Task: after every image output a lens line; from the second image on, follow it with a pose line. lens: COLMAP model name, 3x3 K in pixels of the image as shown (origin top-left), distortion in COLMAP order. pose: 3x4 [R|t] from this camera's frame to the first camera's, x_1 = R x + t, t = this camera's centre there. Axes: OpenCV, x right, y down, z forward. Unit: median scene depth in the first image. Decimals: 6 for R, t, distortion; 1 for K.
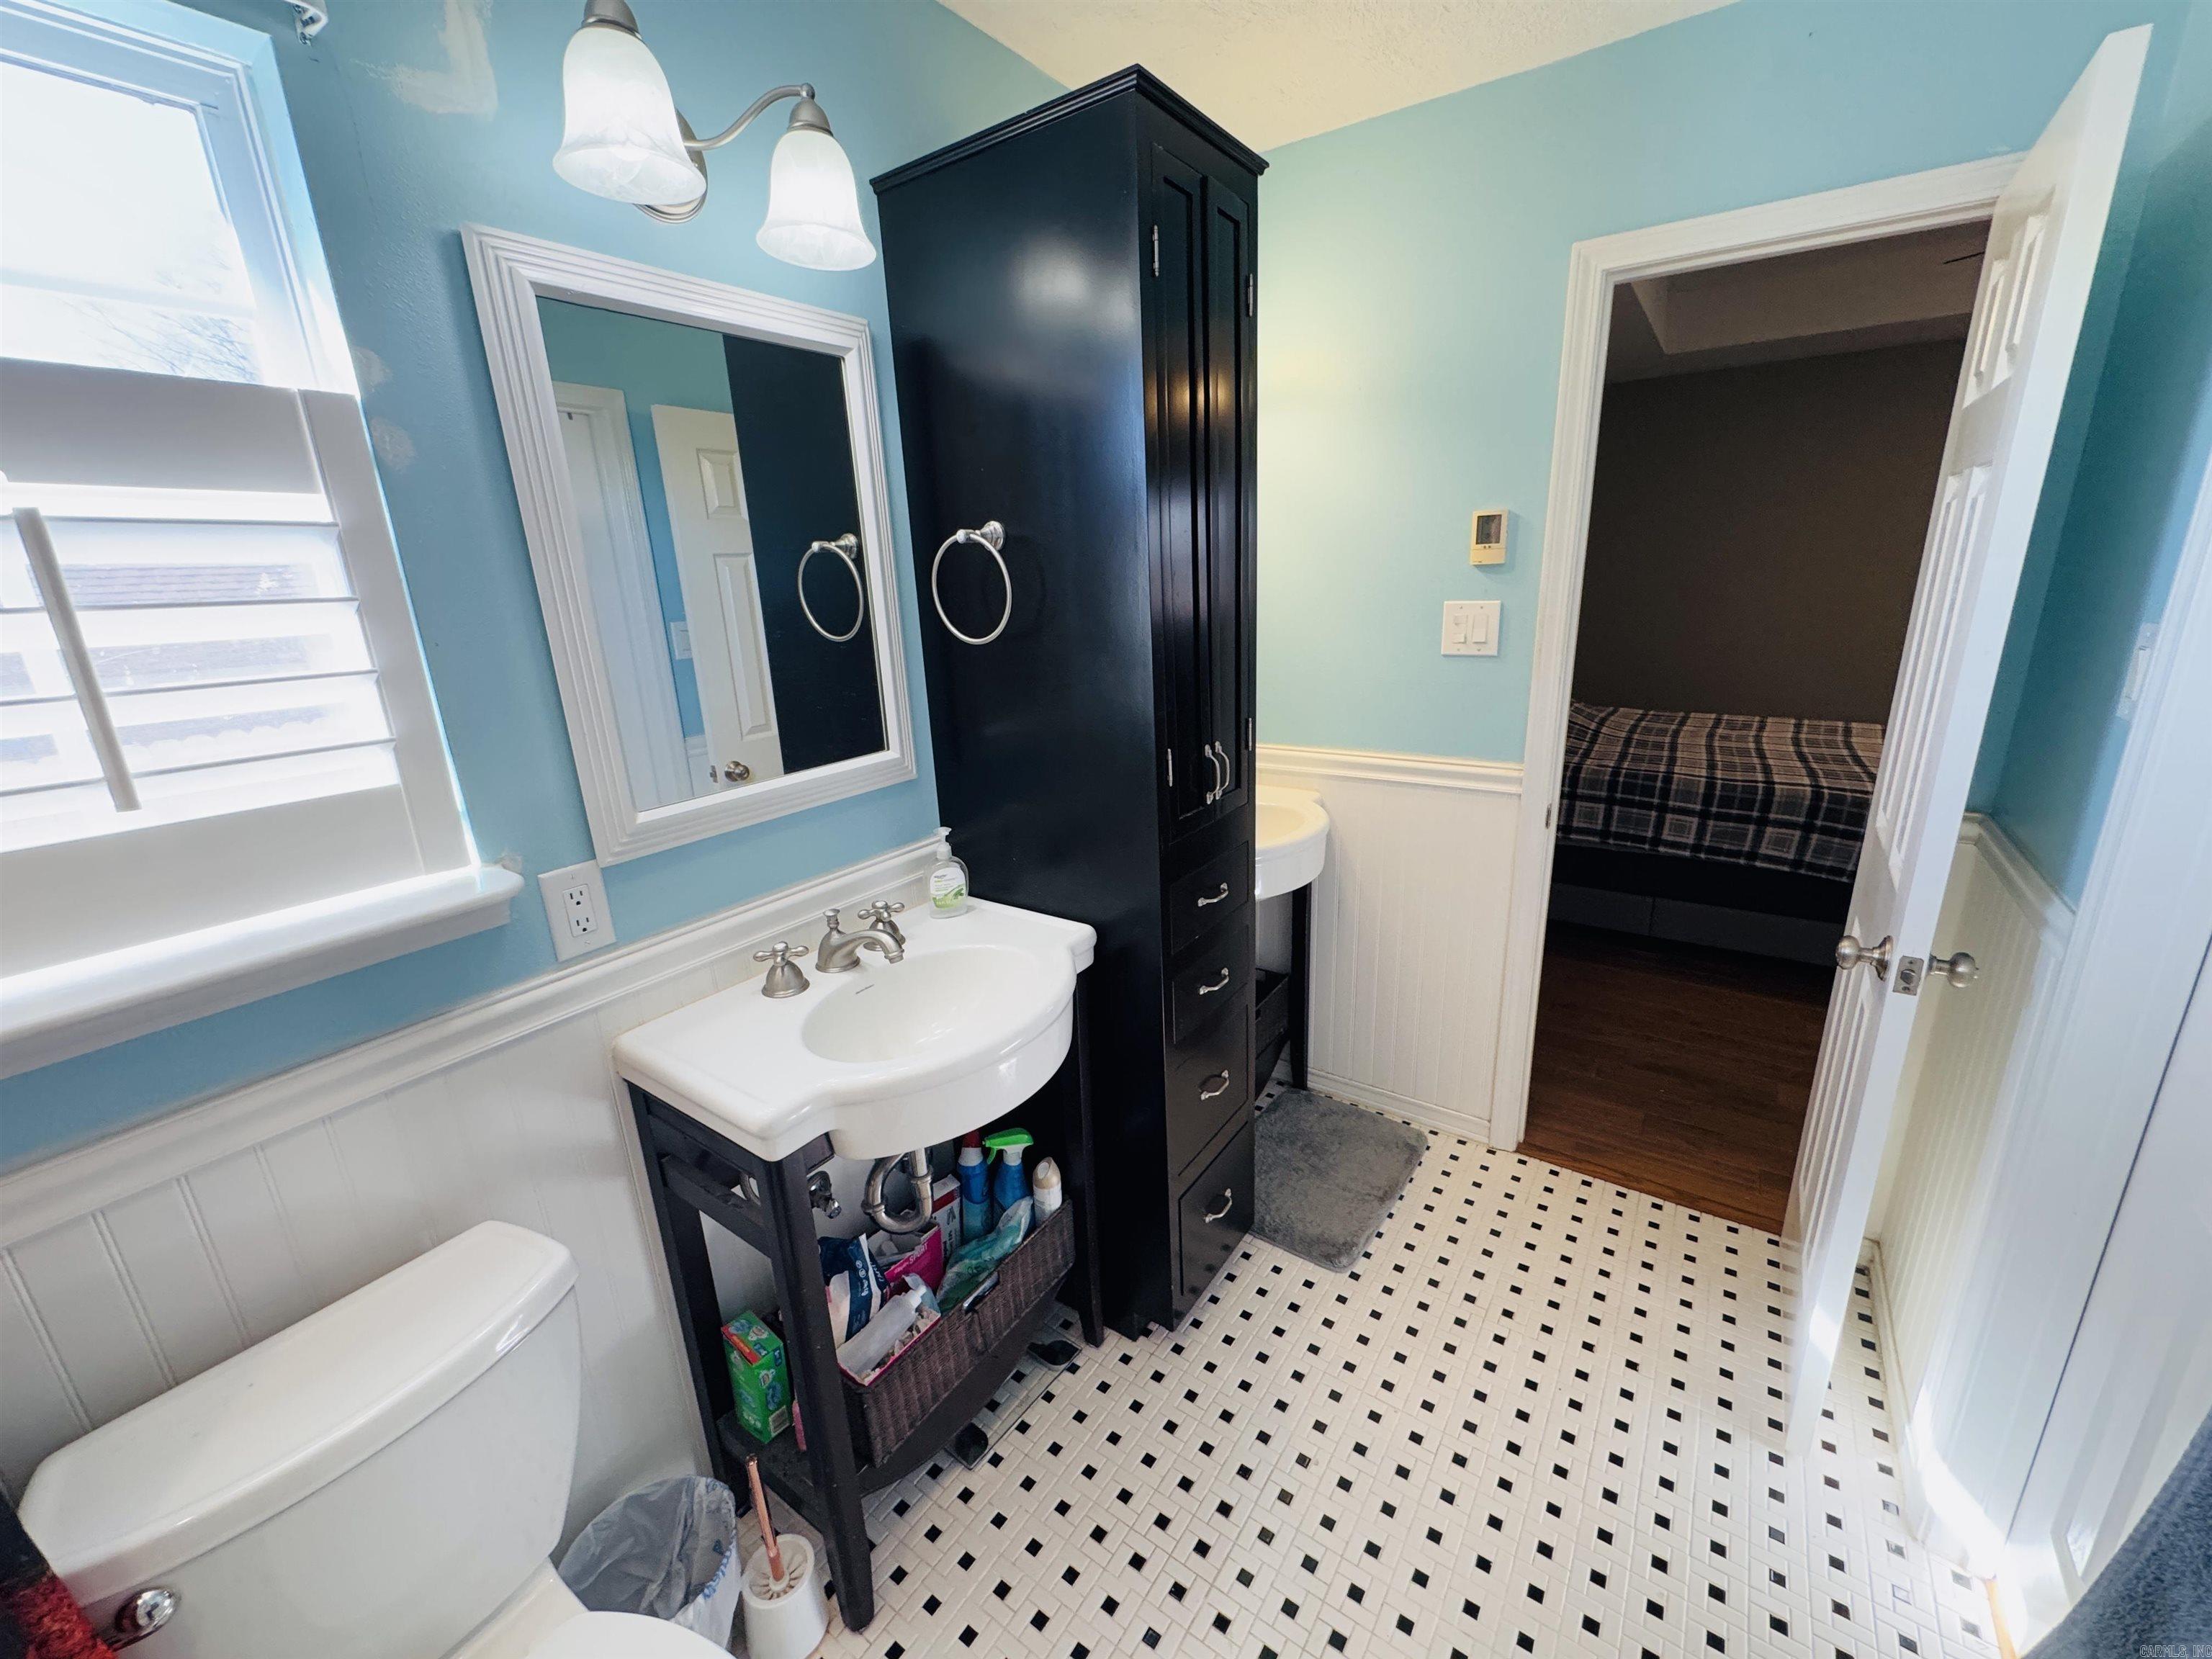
lens RADIAL K [[882.4, 0, 1107.7], [0, 882.4, 830.7], [0, 0, 1]] dist [-0.001357, -0.000224]
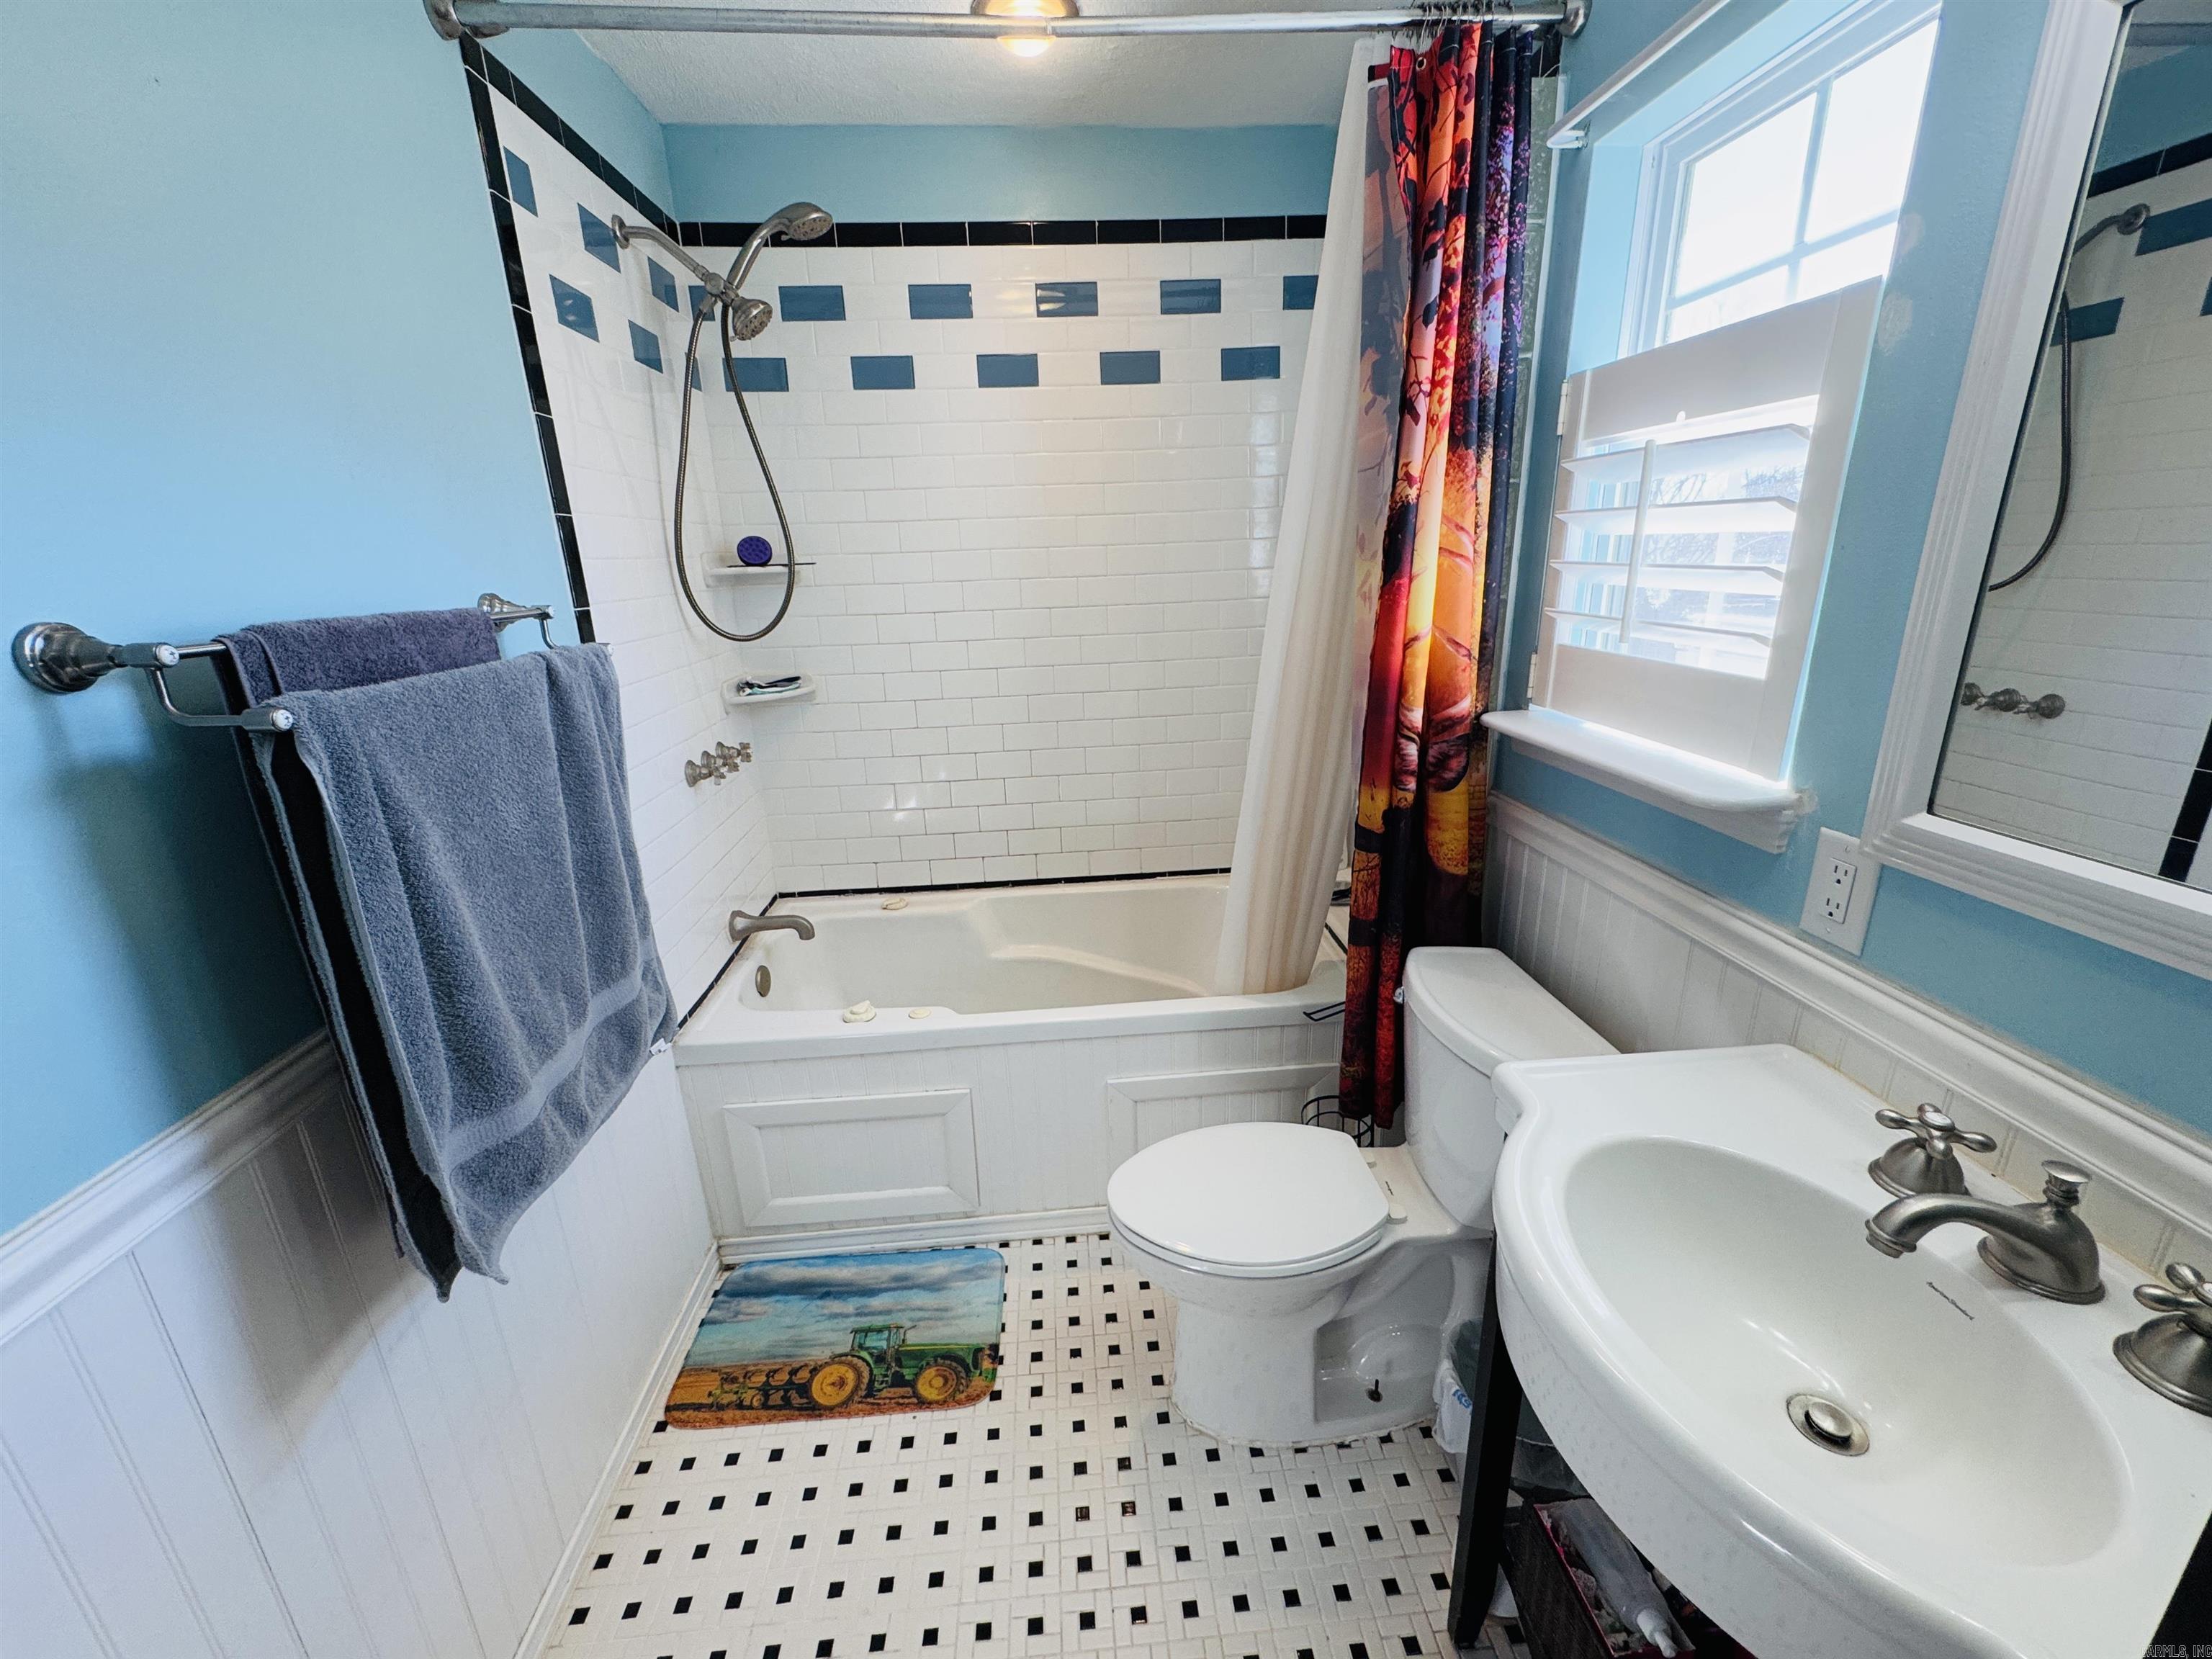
lens RADIAL K [[882.4, 0, 1107.7], [0, 882.4, 830.7], [0, 0, 1]] dist [-0.001357, -0.000224]
pose [[-0.766643, 0.252209, -0.590465, 0.422677], [-0.120587, 0.846701, 0.518224, -0.326120], [0.630648, 0.468495, -0.618704, 1.154627]]
